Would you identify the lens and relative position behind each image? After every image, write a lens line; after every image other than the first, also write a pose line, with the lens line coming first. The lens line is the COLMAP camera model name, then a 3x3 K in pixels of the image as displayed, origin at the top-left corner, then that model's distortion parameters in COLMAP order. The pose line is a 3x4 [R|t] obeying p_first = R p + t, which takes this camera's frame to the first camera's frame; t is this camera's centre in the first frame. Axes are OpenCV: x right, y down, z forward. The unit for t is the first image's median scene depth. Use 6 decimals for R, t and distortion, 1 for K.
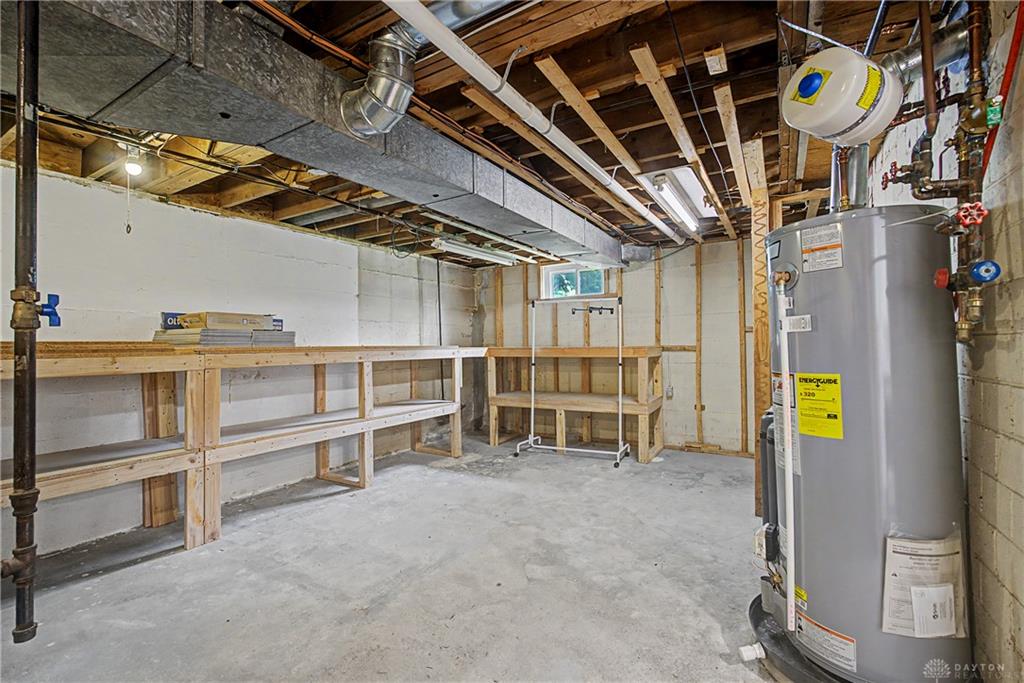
lens RADIAL K [[450.8, 0, 512.7], [0, 450.8, 342.9], [0, 0, 1]] dist [-0.008047, 0.000245]
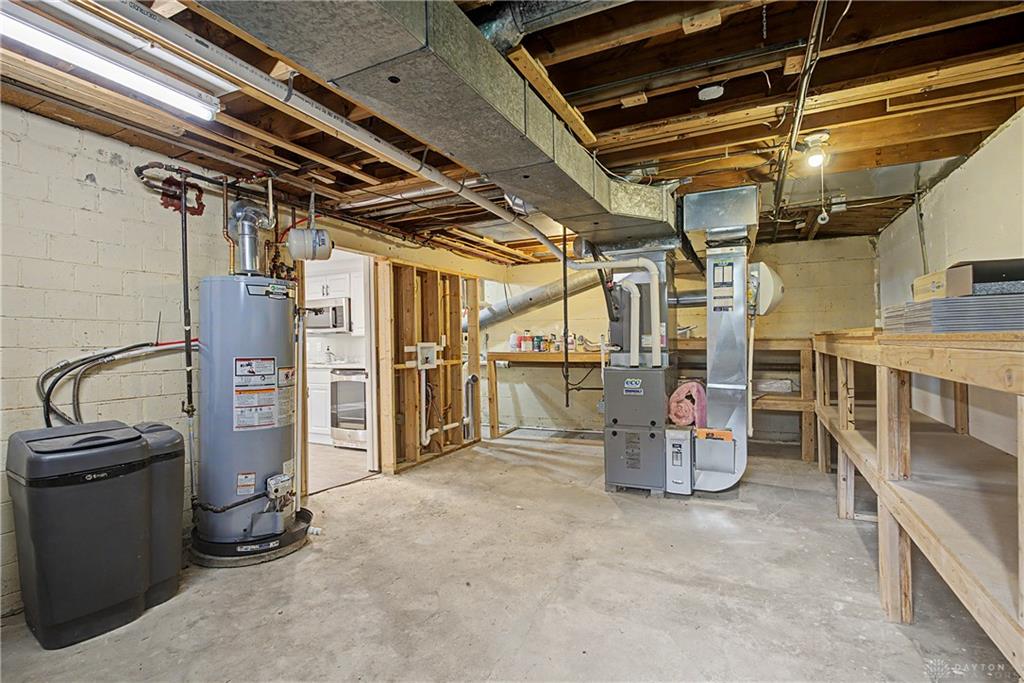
lens RADIAL K [[491.9, 0, 512.0], [0, 491.9, 341.5], [0, 0, 1]] dist [-0.004603, -0.000860]
pose [[-0.996108, 0.031217, -0.082432, -0.052111], [0.032069, 0.999445, -0.009038, 0.010477], [0.082105, -0.011646, -0.996556, 1.989366]]
